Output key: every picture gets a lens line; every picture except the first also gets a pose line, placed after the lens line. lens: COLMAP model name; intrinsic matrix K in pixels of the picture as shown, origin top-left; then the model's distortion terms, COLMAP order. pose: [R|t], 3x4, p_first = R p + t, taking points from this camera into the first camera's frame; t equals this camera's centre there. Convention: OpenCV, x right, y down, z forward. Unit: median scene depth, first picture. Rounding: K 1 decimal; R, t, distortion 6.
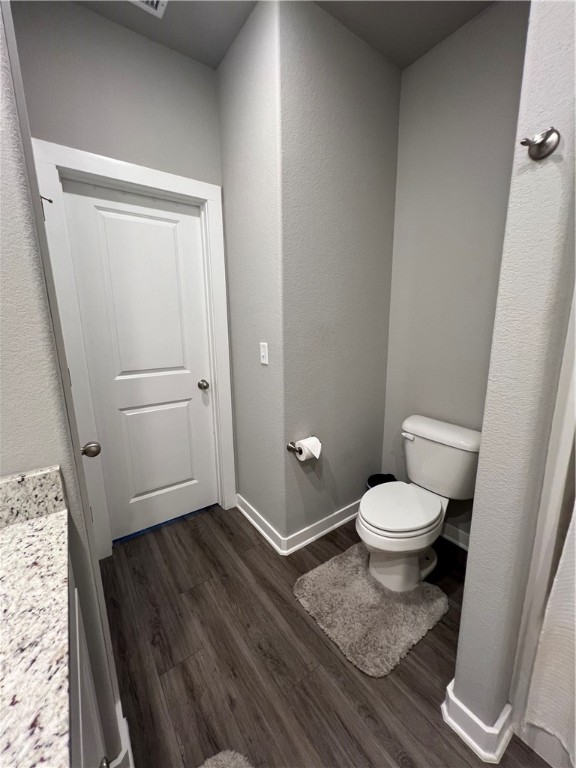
lens RADIAL K [[306.1, 0, 288.0], [0, 306.1, 384.0], [0, 0, 1]] dist [0.000345, -0.000041]
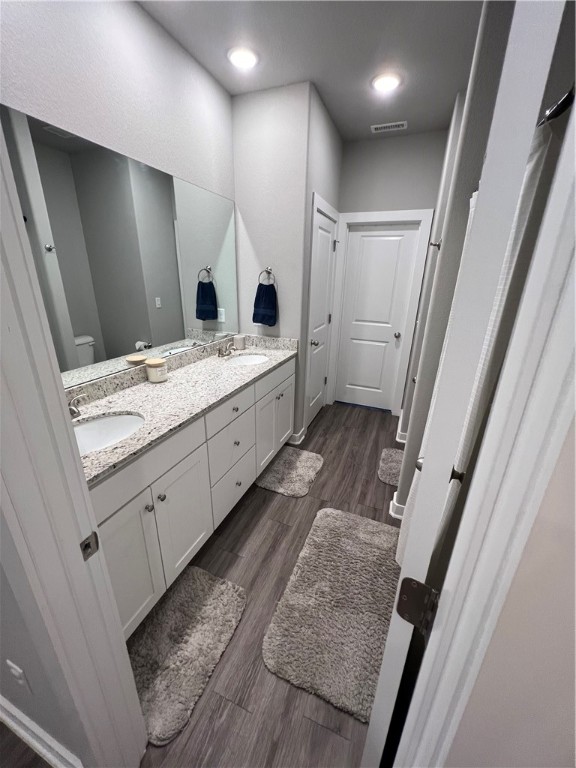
lens RADIAL K [[306.1, 0, 288.0], [0, 306.1, 384.0], [0, 0, 1]] dist [0.000345, -0.000041]
pose [[0.539970, 0.307961, -0.783321, 0.918659], [-0.195345, 0.951101, 0.239265, -0.032845], [0.818702, 0.023822, 0.573725, -0.496235]]
